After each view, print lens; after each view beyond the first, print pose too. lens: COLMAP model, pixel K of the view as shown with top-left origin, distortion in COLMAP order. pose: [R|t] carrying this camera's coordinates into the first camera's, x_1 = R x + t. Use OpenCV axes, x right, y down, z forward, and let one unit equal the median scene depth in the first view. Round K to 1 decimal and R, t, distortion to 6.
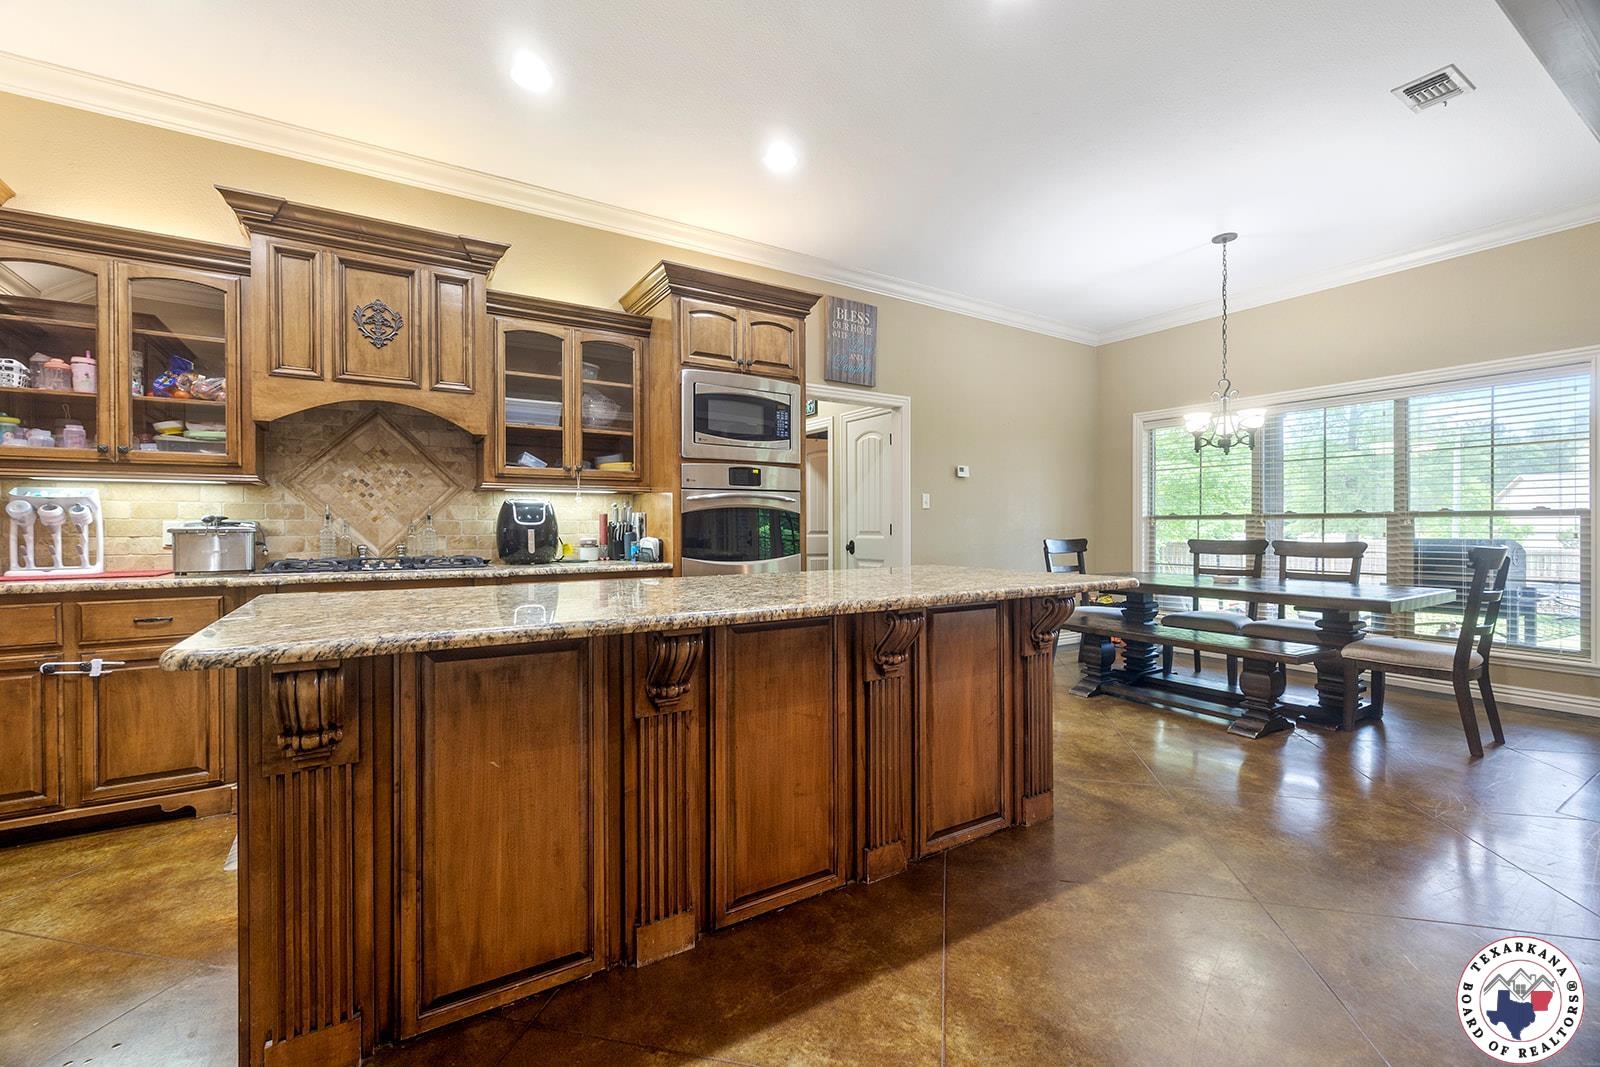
lens RADIAL K [[679.3, 0, 792.9], [0, 679.3, 525.6], [0, 0, 1]] dist [-0.000711, 0.000562]
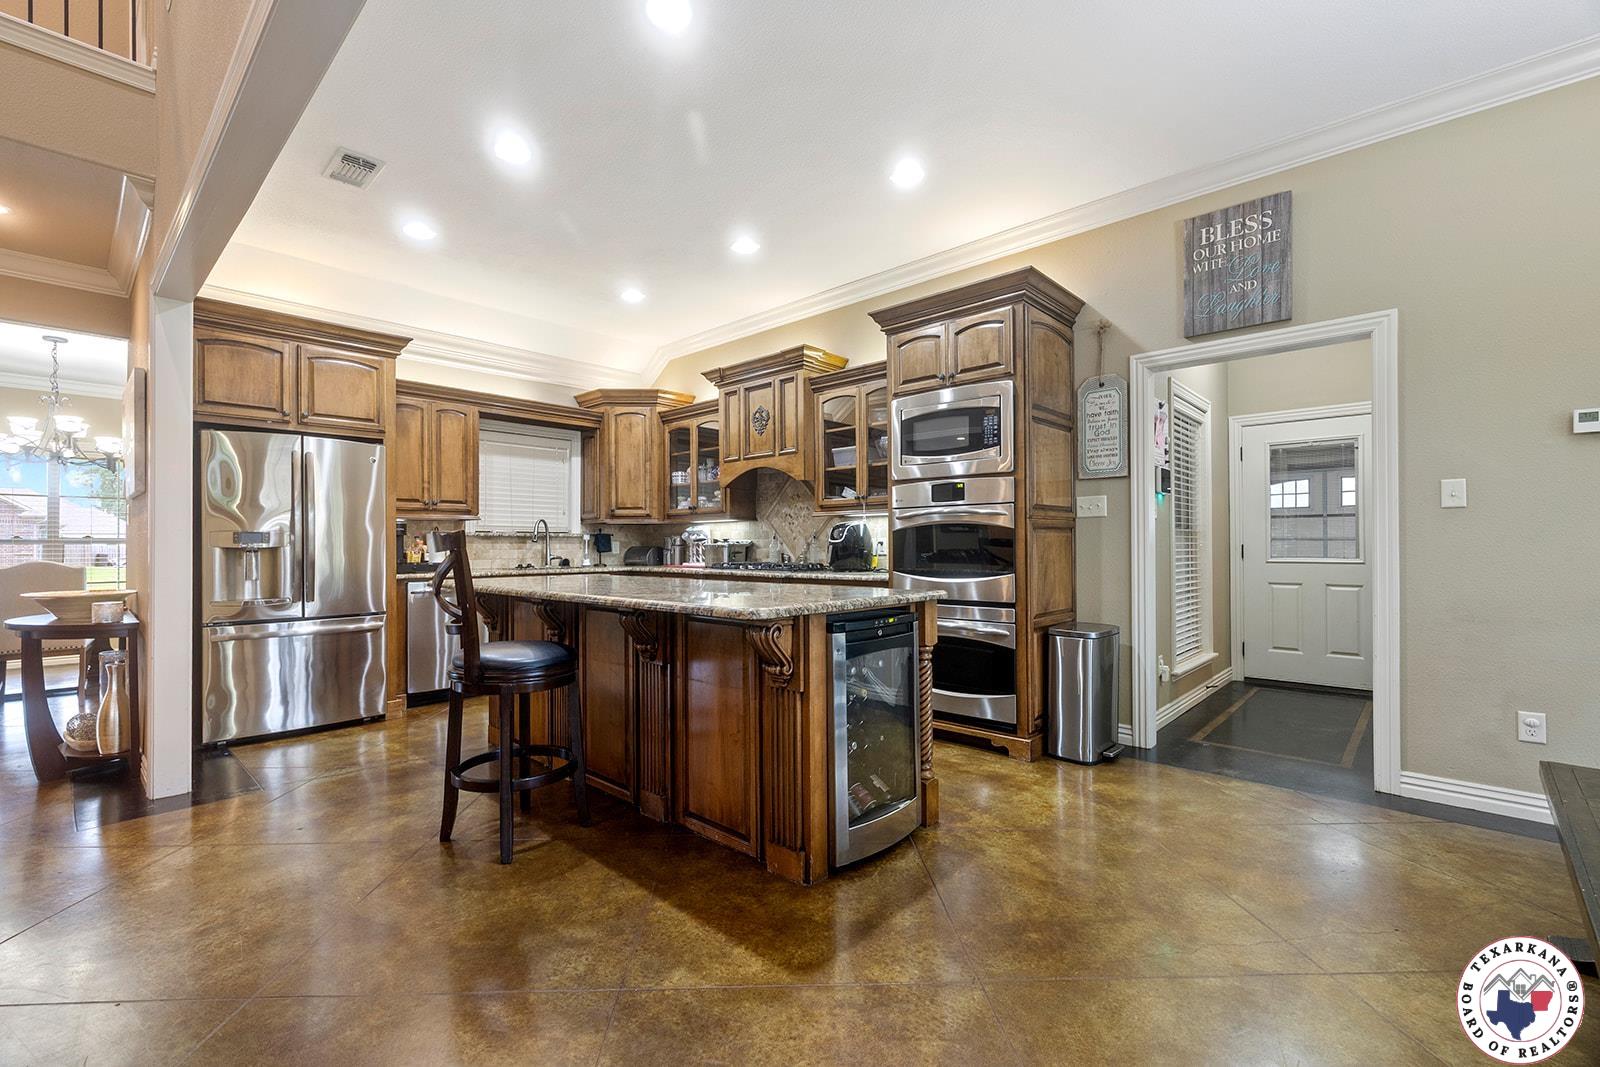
lens RADIAL K [[679.3, 0, 789.2], [0, 679.3, 543.6], [0, 0, 1]] dist [-0.000711, 0.000562]
pose [[0.259611, 0.001668, -0.965712, 0.869139], [0.008566, 0.999955, 0.004030, -0.003860], [0.965675, -0.009318, 0.259585, 0.552100]]
